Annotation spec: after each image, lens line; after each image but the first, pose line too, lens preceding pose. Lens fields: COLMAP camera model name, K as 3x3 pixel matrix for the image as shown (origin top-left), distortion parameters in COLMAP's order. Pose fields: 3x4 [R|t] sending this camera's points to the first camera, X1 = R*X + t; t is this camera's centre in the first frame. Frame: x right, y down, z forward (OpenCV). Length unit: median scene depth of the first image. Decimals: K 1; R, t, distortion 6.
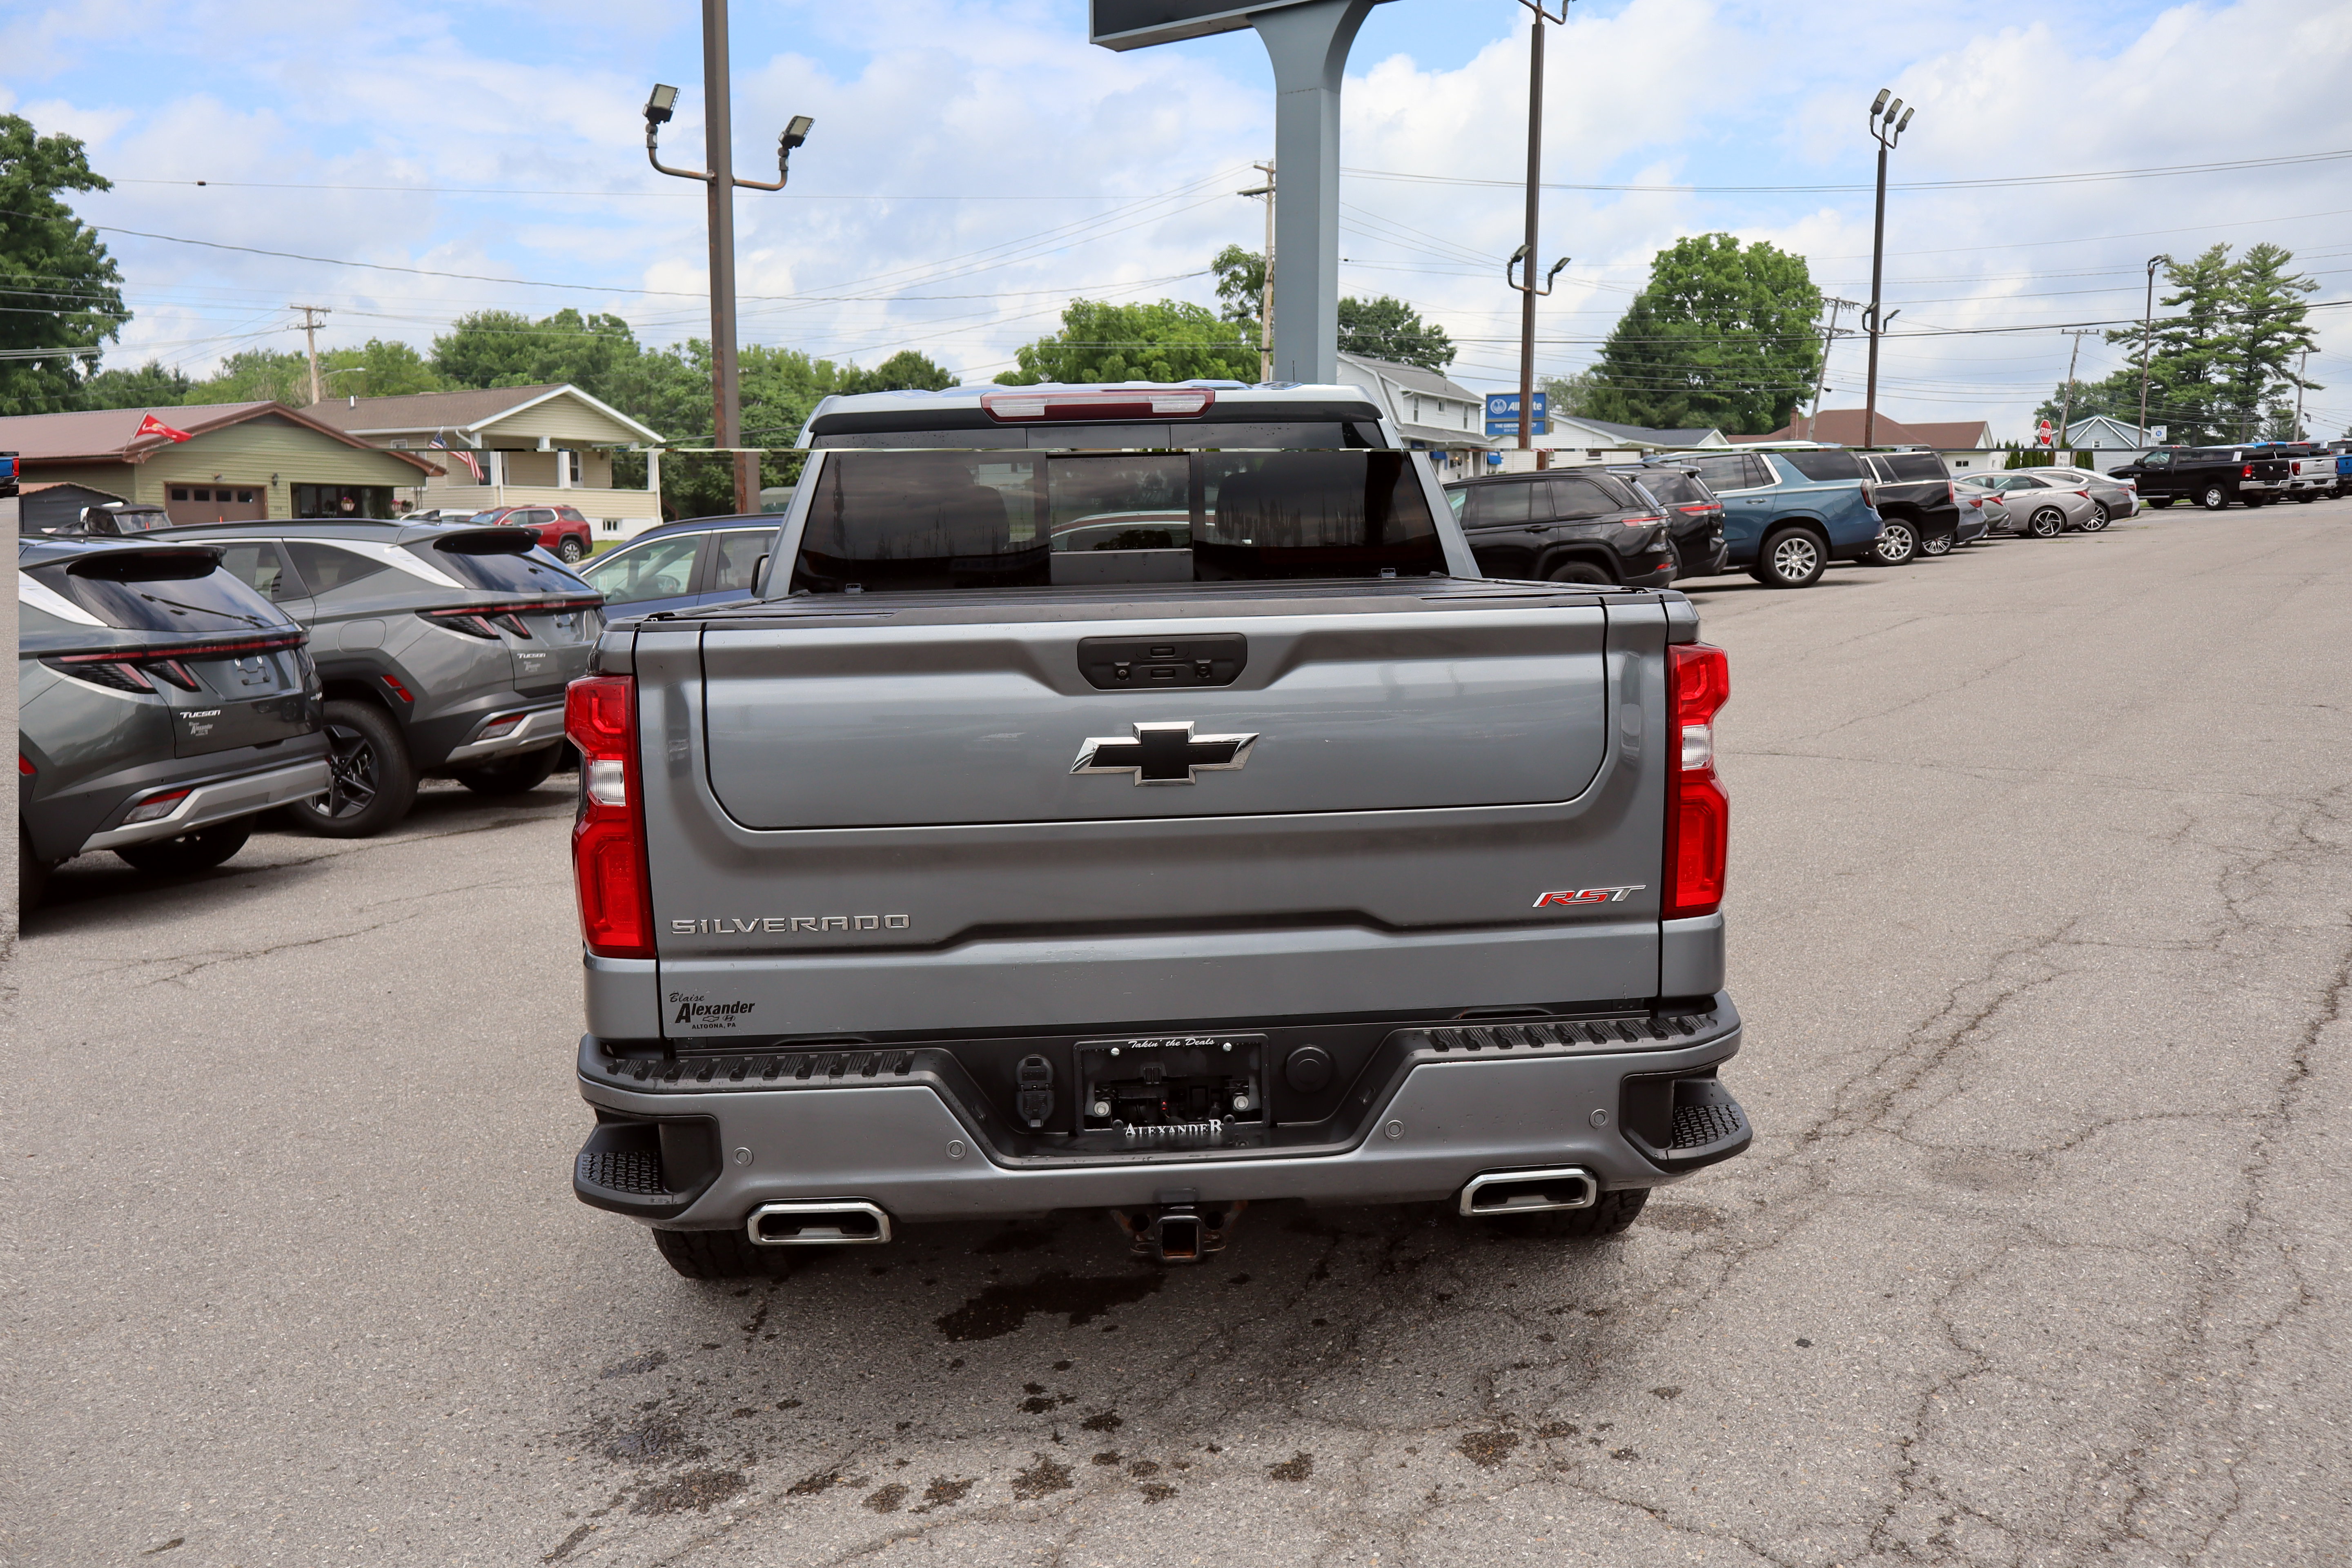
lens RADIAL K [[1965.3, 0, 1172.0], [0, 1965.3, 794.9], [0, 0, 1]] dist [-0.002445, 0.000030]
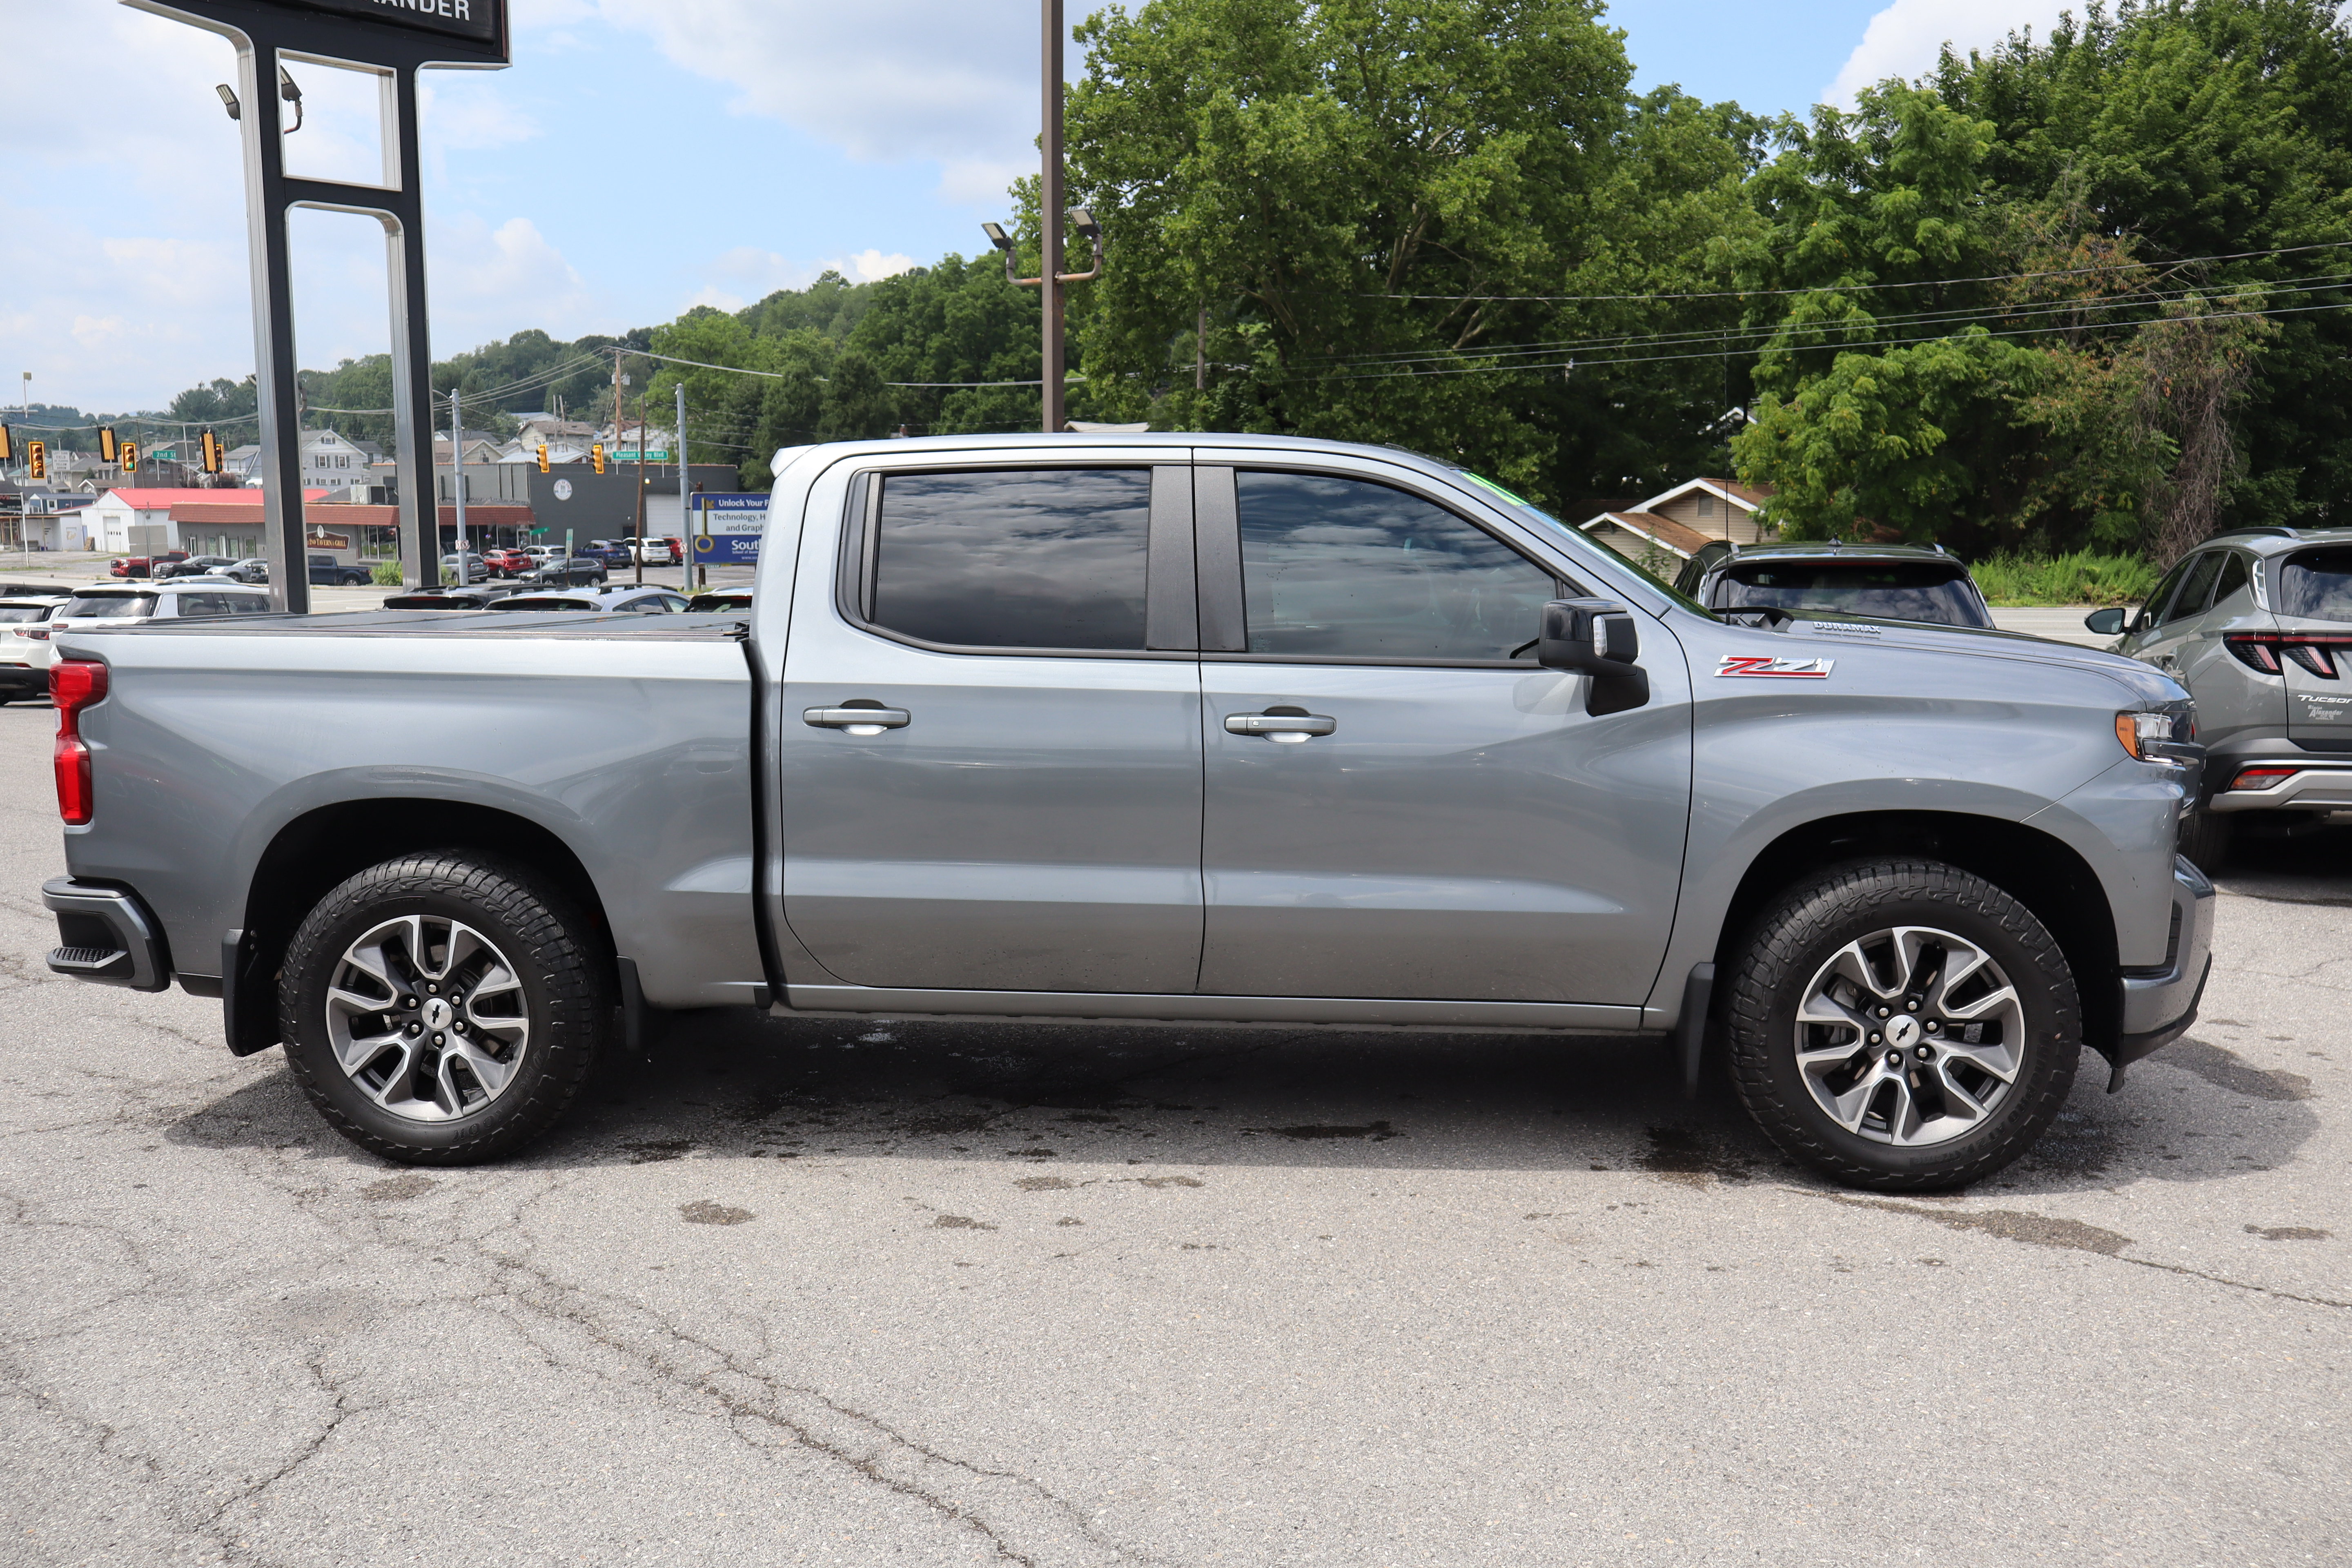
lens RADIAL K [[1965.3, 0, 1138.9], [0, 1965.3, 806.8], [0, 0, 1]] dist [-0.002445, 0.000030]
pose [[-0.158610, 0.151374, -0.975668, 0.201133], [-0.121003, 0.977748, 0.171368, -0.040248], [0.979898, 0.145240, -0.136764, 0.242949]]
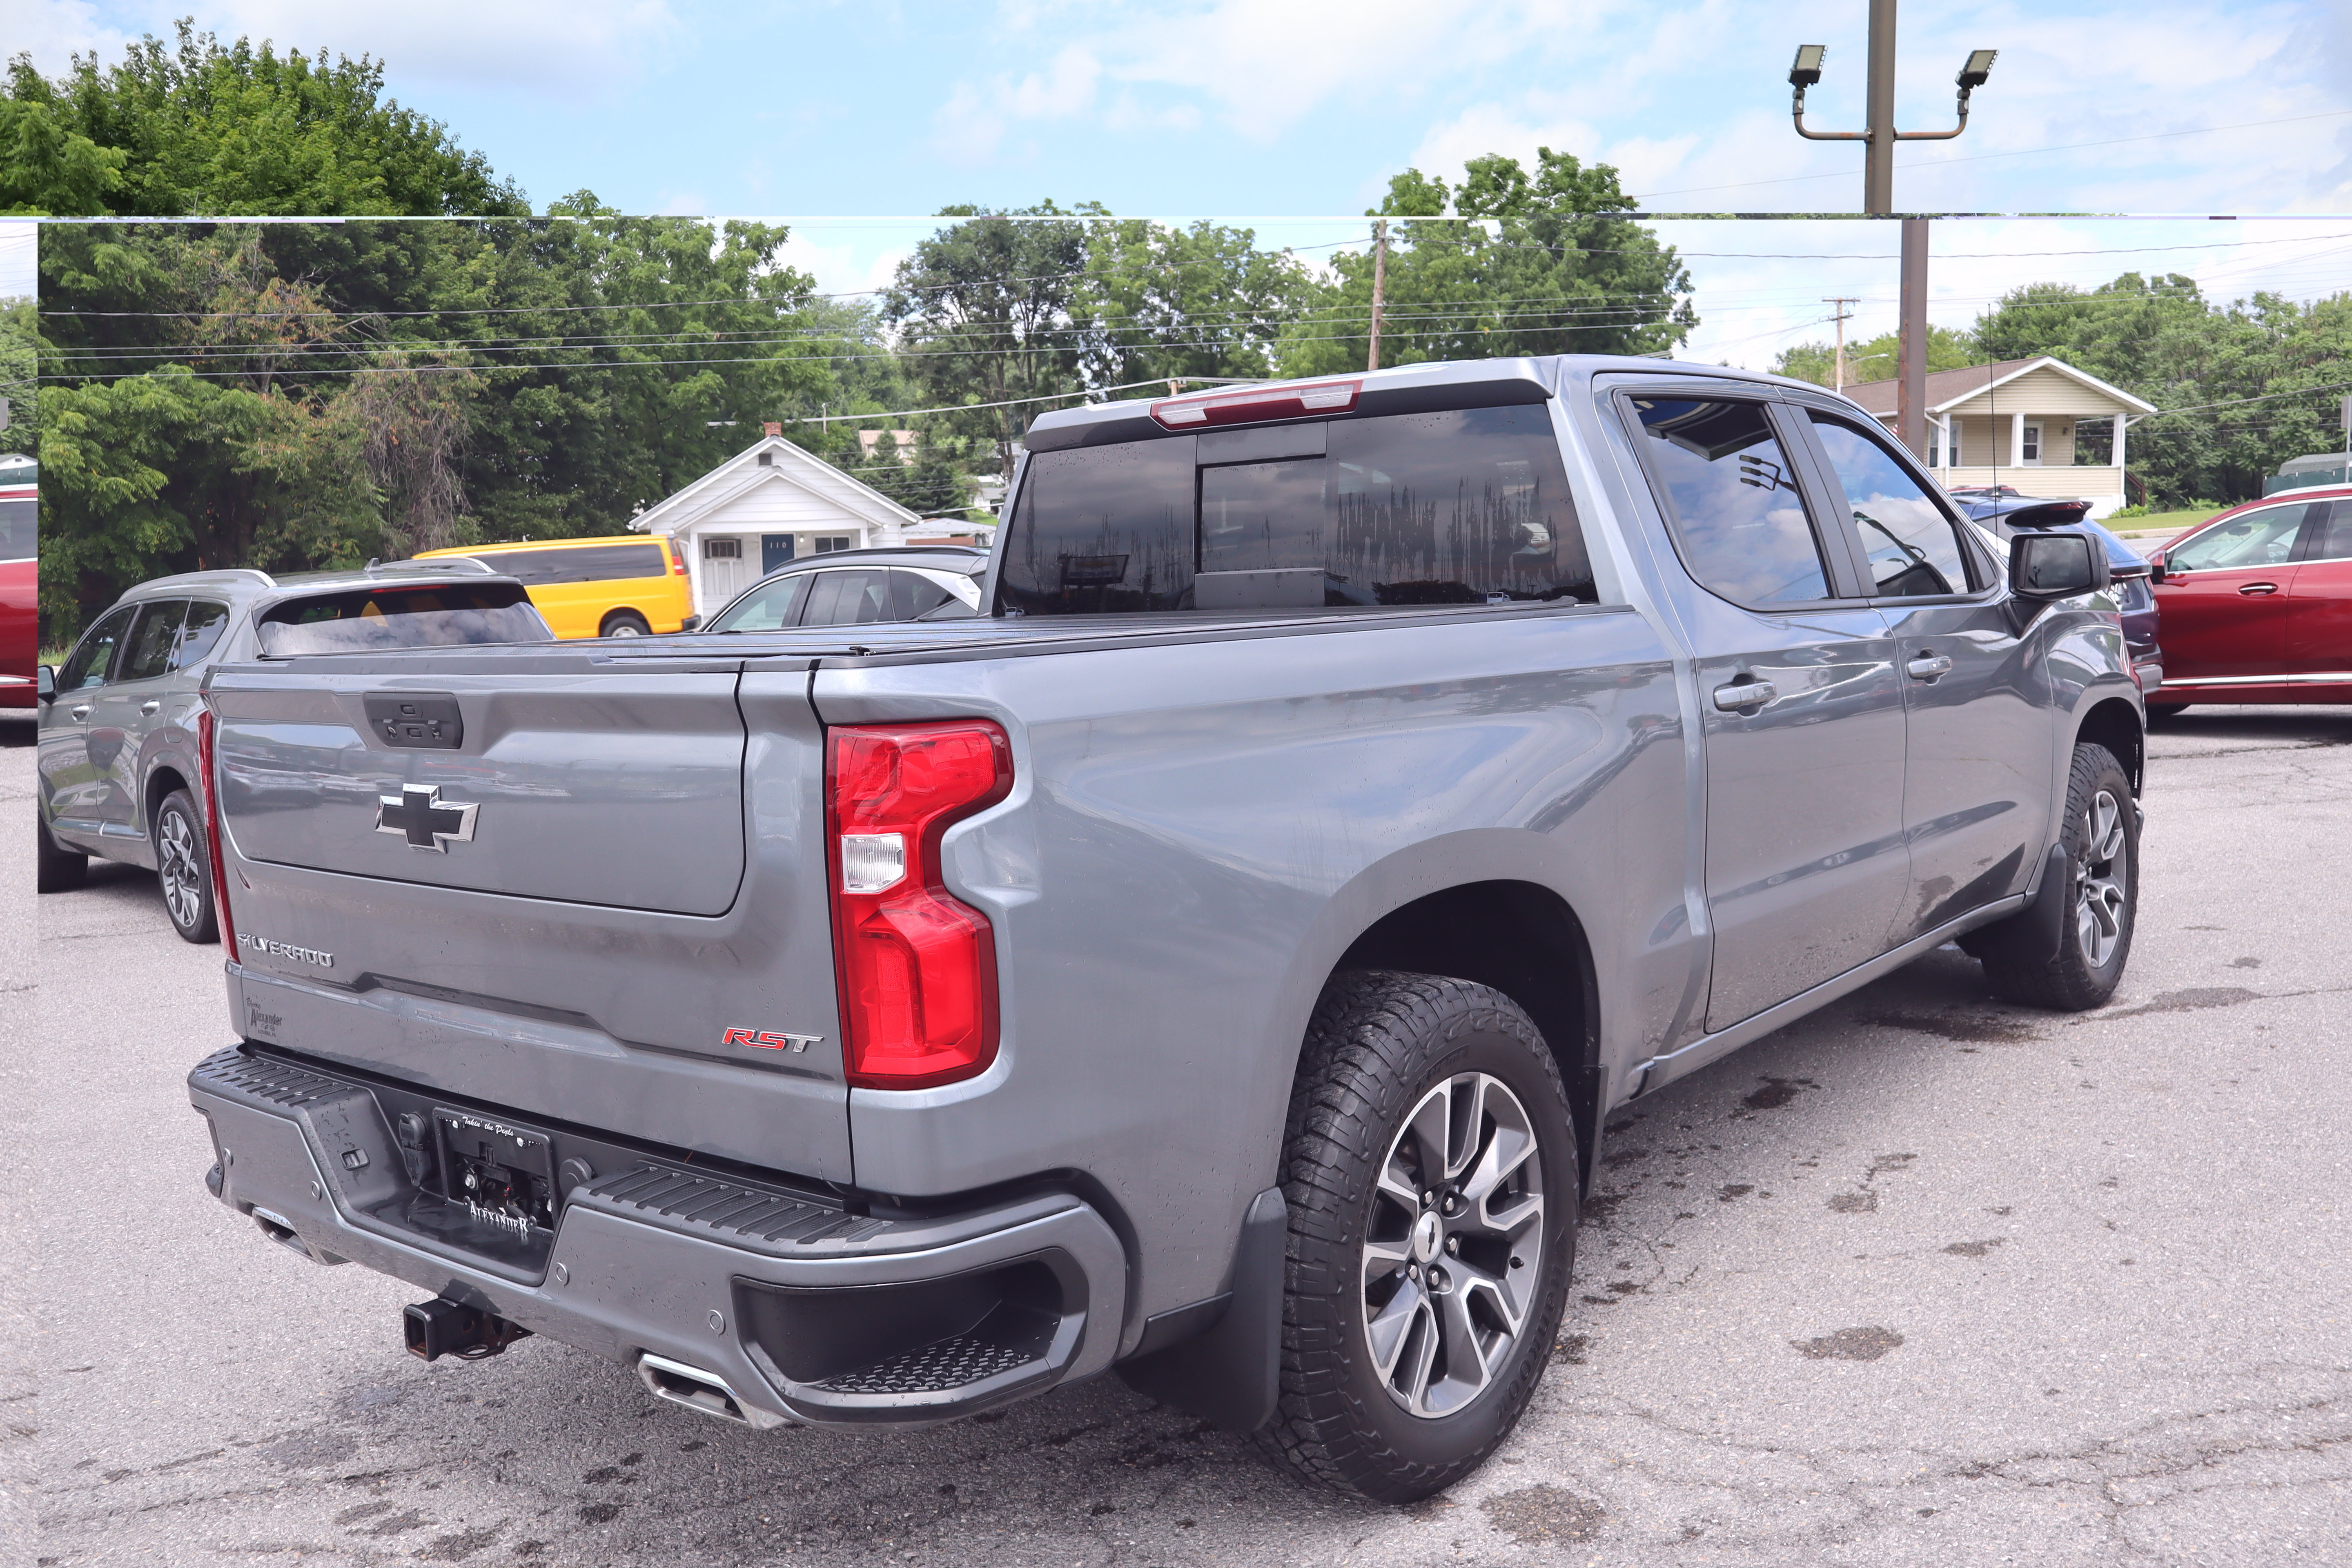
lens RADIAL K [[1965.3, 0, 1213.5], [0, 1965.3, 825.4], [0, 0, 1]] dist [-0.002445, 0.000030]
pose [[0.740827, 0.082924, -0.666558, 0.097212], [-0.066402, 0.996531, 0.050174, -0.009635], [0.668406, 0.007090, 0.743763, 0.060423]]
